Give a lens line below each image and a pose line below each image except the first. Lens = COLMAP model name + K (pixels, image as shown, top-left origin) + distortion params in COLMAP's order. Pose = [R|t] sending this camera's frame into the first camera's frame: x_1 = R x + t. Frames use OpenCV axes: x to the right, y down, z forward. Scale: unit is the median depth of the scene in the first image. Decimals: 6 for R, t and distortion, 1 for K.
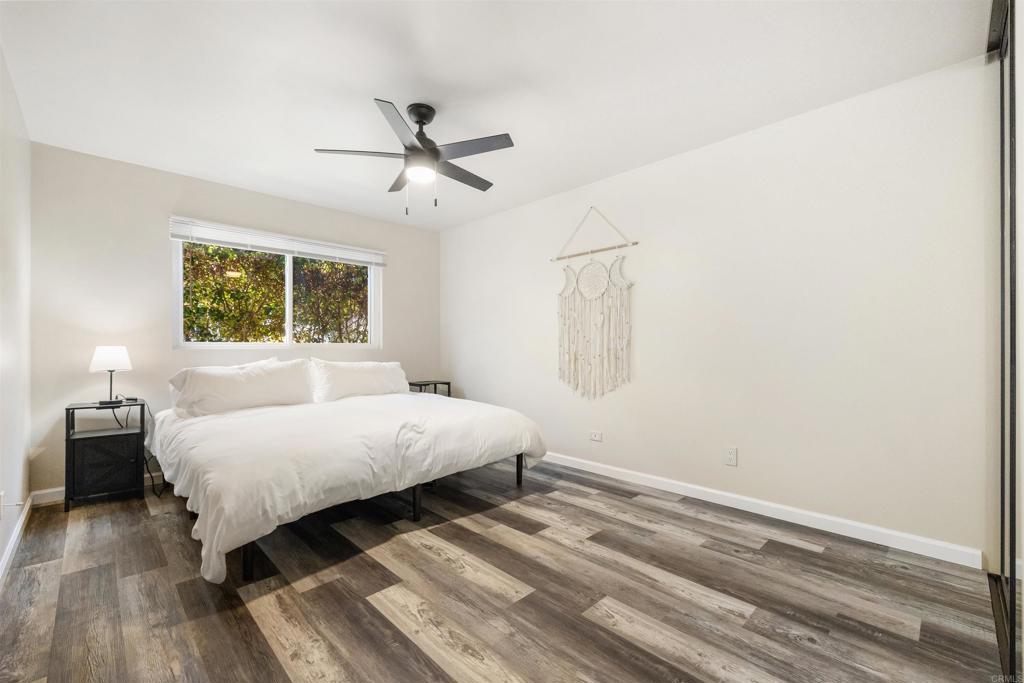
lens RADIAL K [[424.5, 0, 507.8], [0, 424.5, 343.3], [0, 0, 1]] dist [-0.000401, 0.000215]
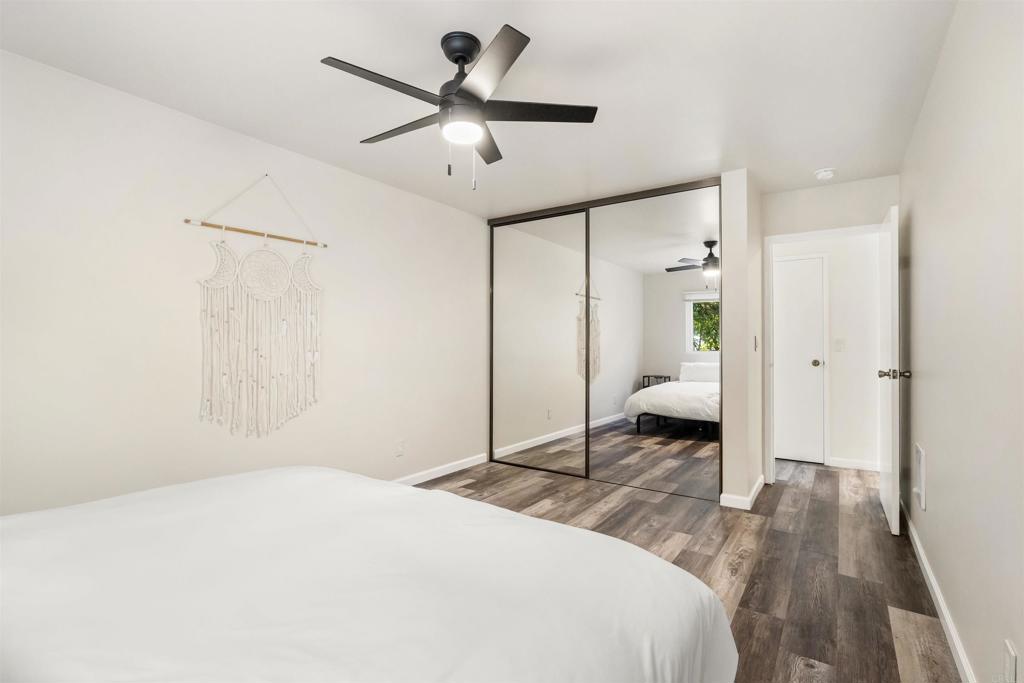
lens RADIAL K [[483.1, 0, 508.7], [0, 483.1, 342.8], [0, 0, 1]] dist [-0.004609, 0.000449]
pose [[-0.178060, 0.002845, 0.984016, -1.493175], [-0.001972, 0.999993, -0.003248, -0.055862], [-0.984018, -0.002519, -0.178053, 1.561426]]
